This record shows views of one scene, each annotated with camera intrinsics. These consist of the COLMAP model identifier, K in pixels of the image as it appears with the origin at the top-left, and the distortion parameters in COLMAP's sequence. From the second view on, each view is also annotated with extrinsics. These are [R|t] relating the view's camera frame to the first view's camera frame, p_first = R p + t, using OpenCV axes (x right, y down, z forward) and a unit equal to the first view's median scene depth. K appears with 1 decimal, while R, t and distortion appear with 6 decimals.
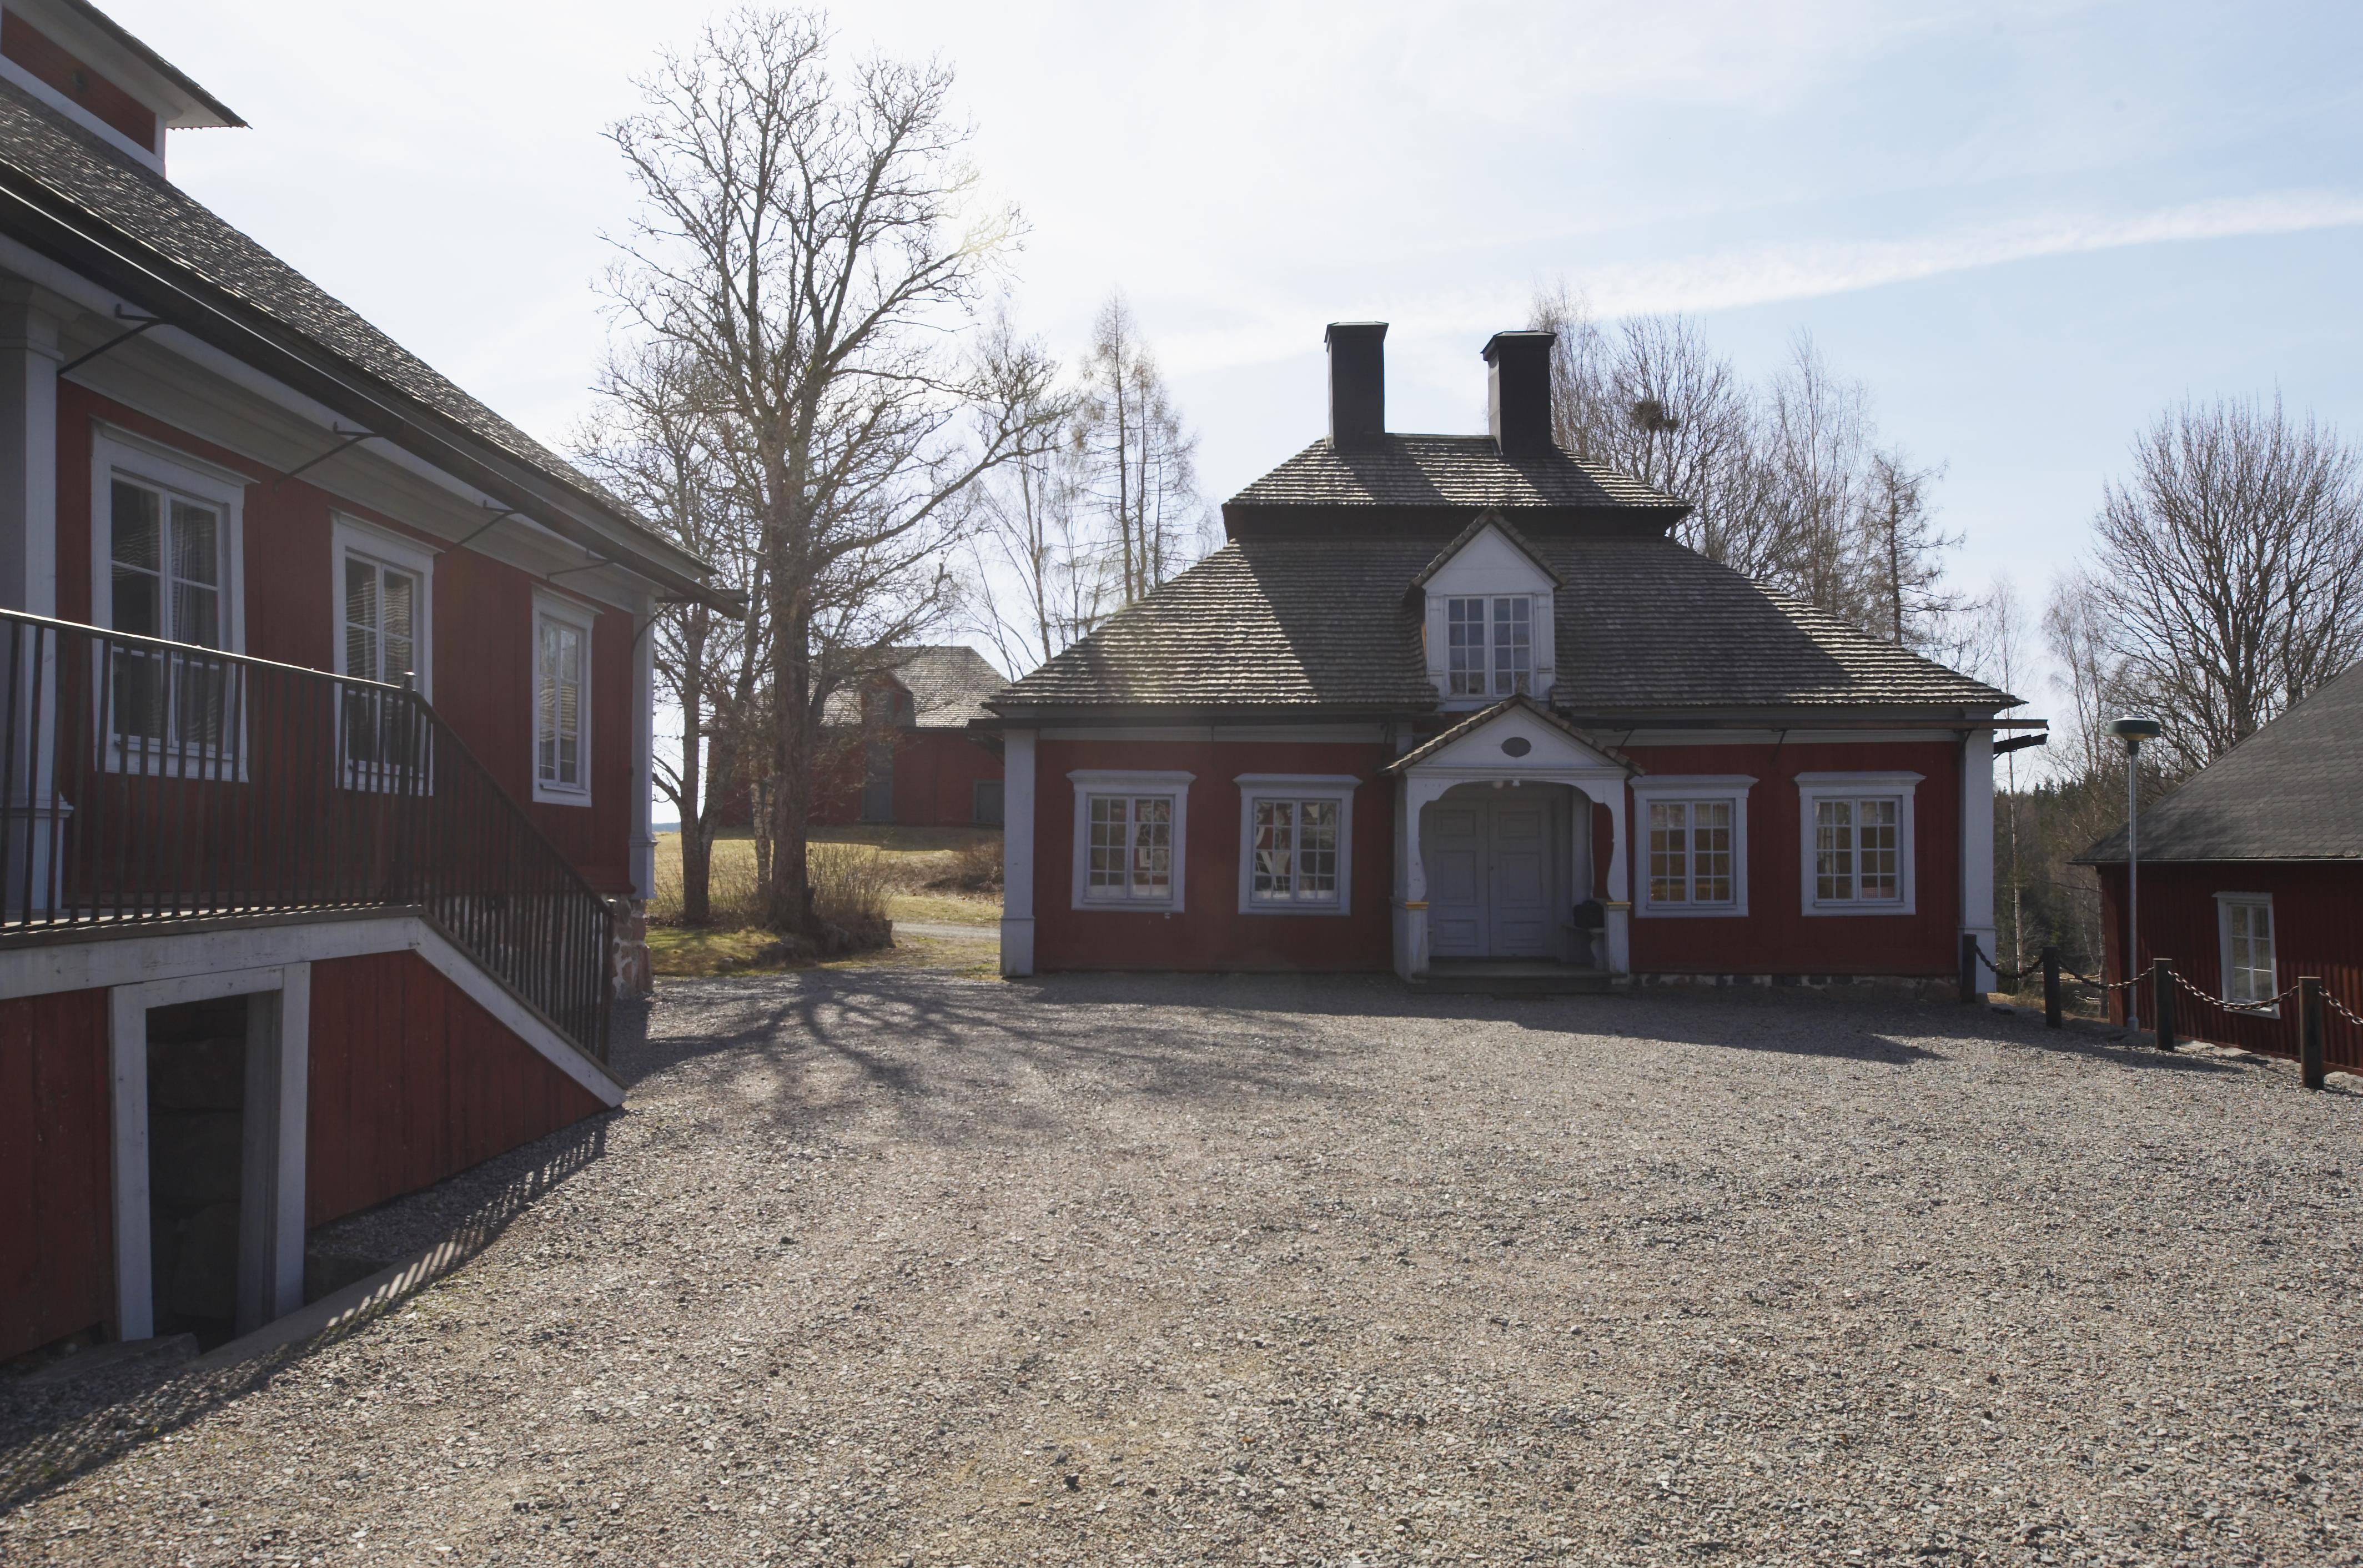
lens RADIAL K [[1645.5, 0, 1181.5], [0, 1645.5, 784.0], [0, 0, 1]] dist [0.086409, 0.001823]
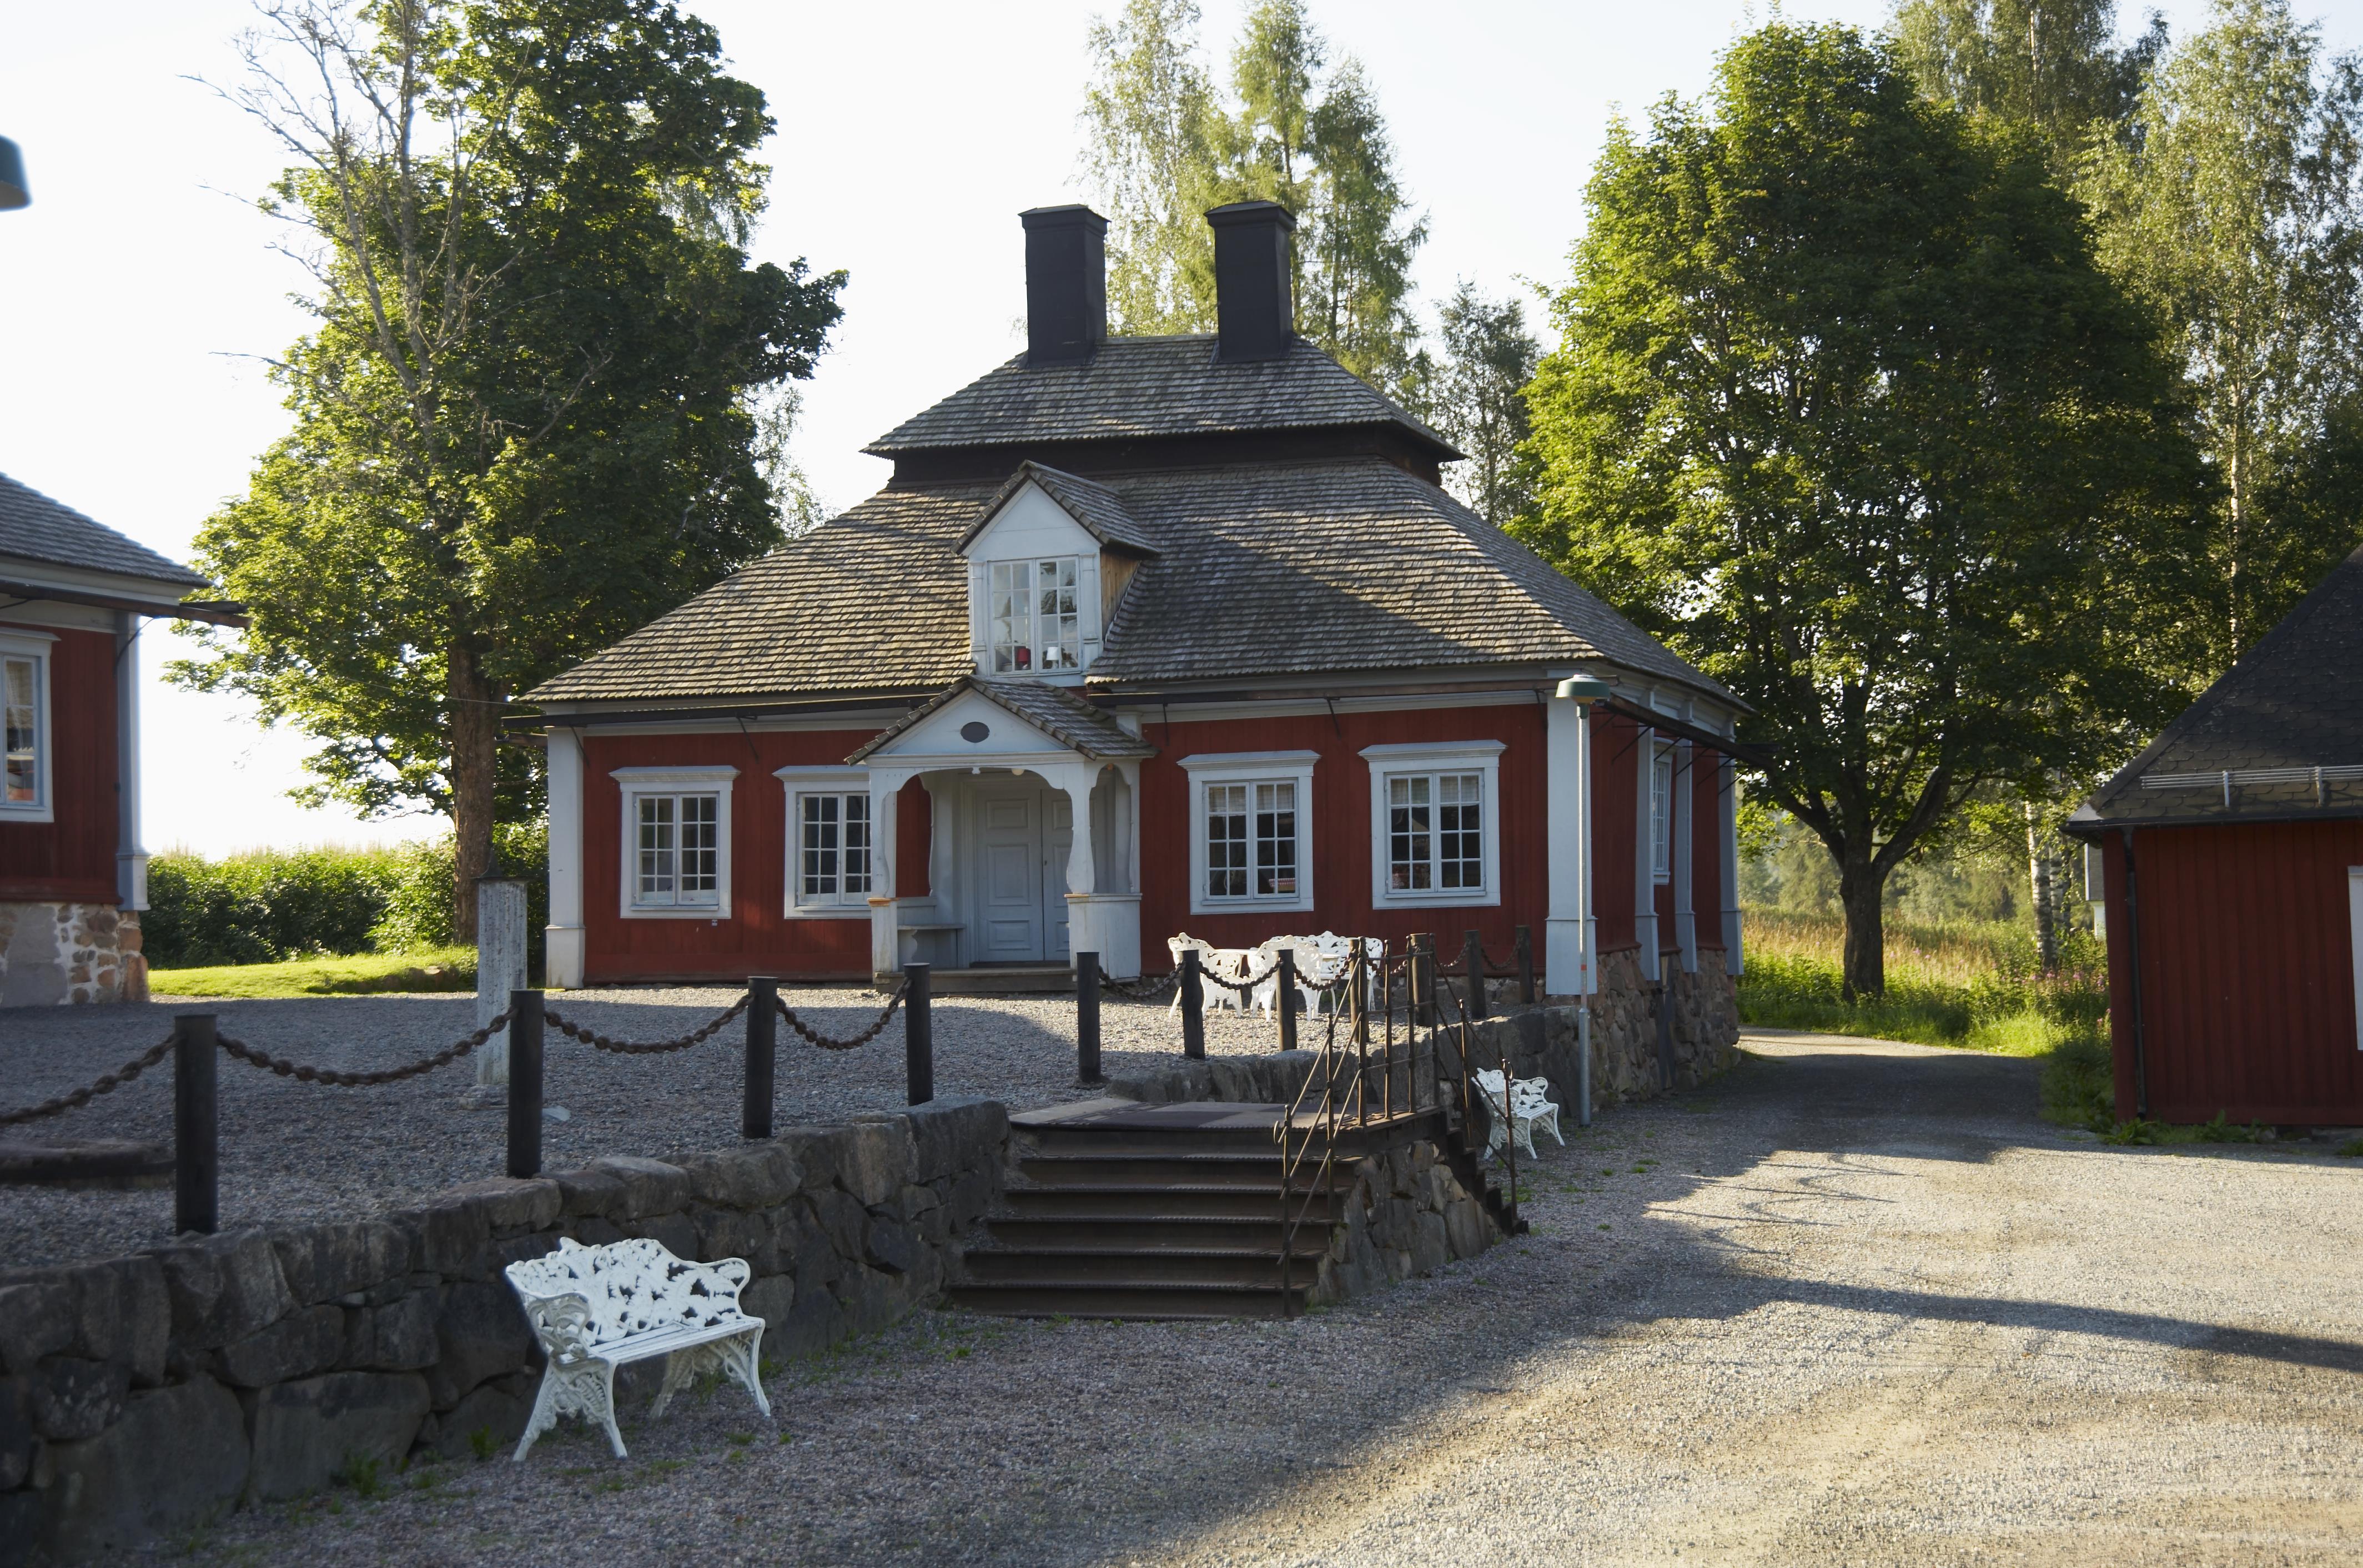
lens RADIAL K [[3241.5, 0, 1181.5], [0, 3241.5, 784.0], [0, 0, 1]] dist [0.178594, 0.060667]
pose [[0.952375, -0.029716, -0.303478, 0.794949], [0.032716, 0.999453, 0.004807, 0.001837], [0.303170, -0.014506, 0.952826, -0.655047]]
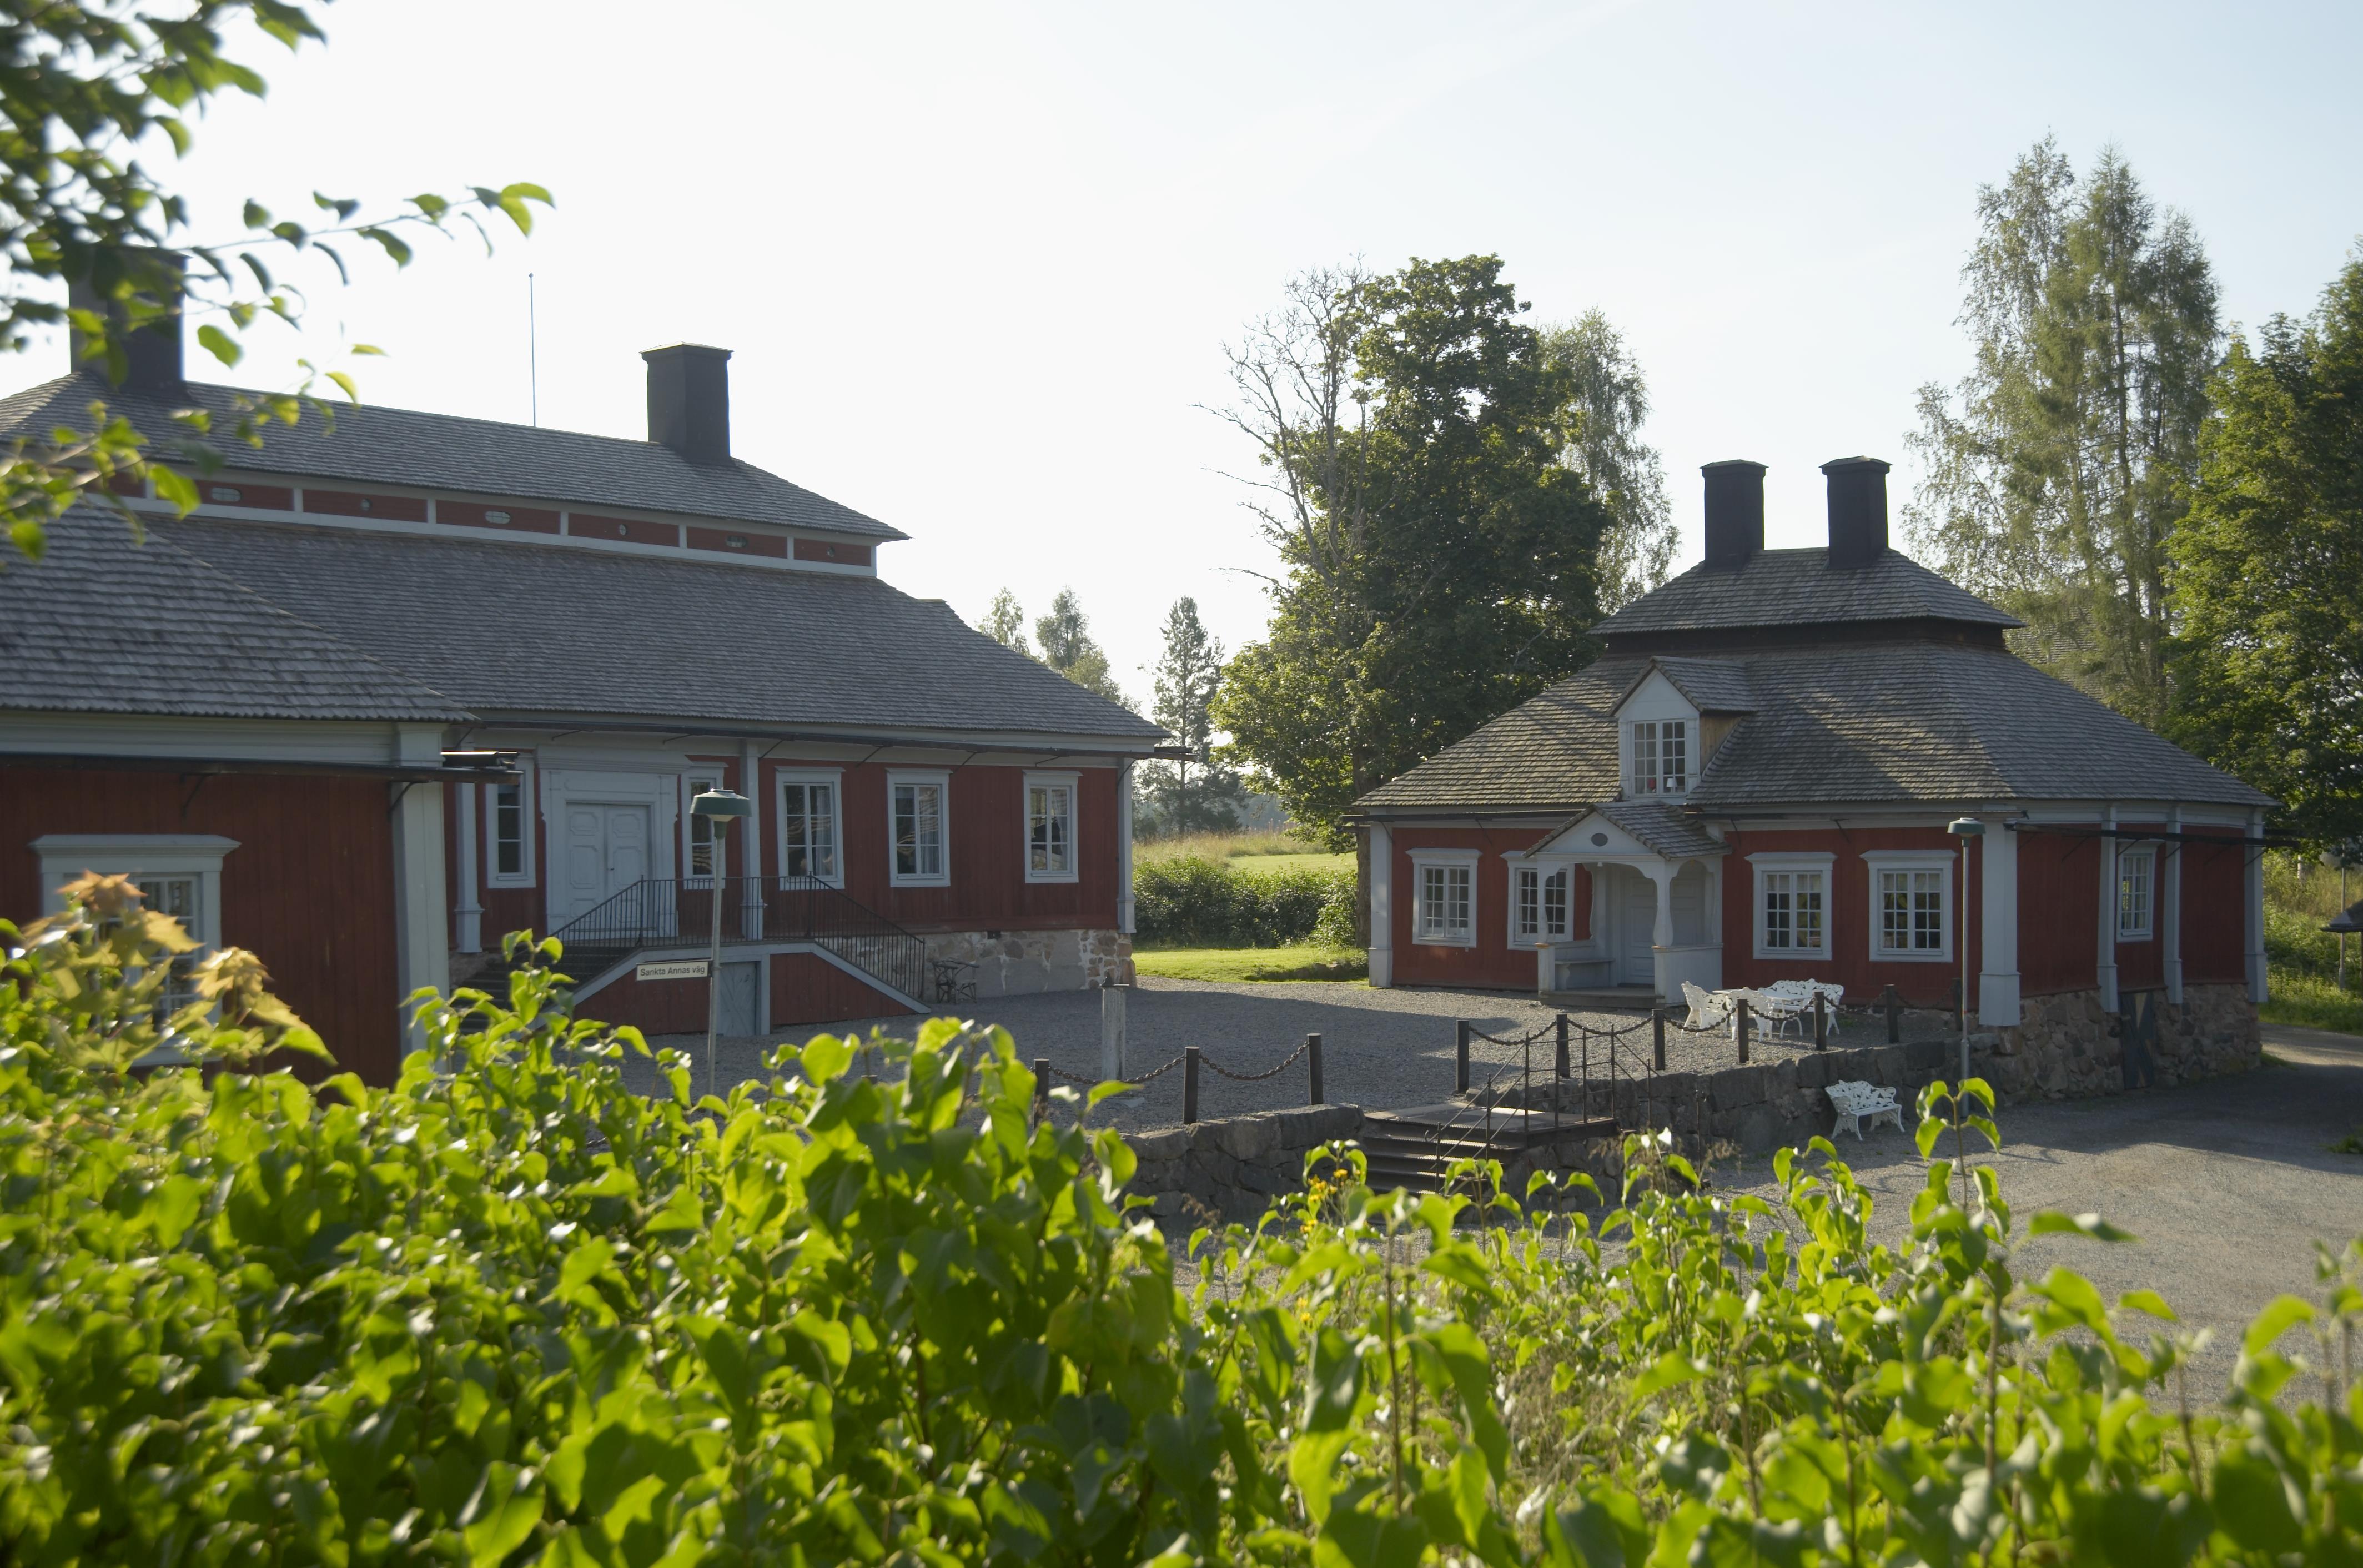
lens RADIAL K [[2841.8, 0, 1181.5], [0, 2841.8, 784.0], [0, 0, 1]] dist [0.117950, -0.006393]
pose [[0.761249, -0.015313, -0.648278, 1.415117], [0.032570, 0.999362, 0.014640, -0.109371], [0.647641, -0.032259, 0.761263, -1.049388]]
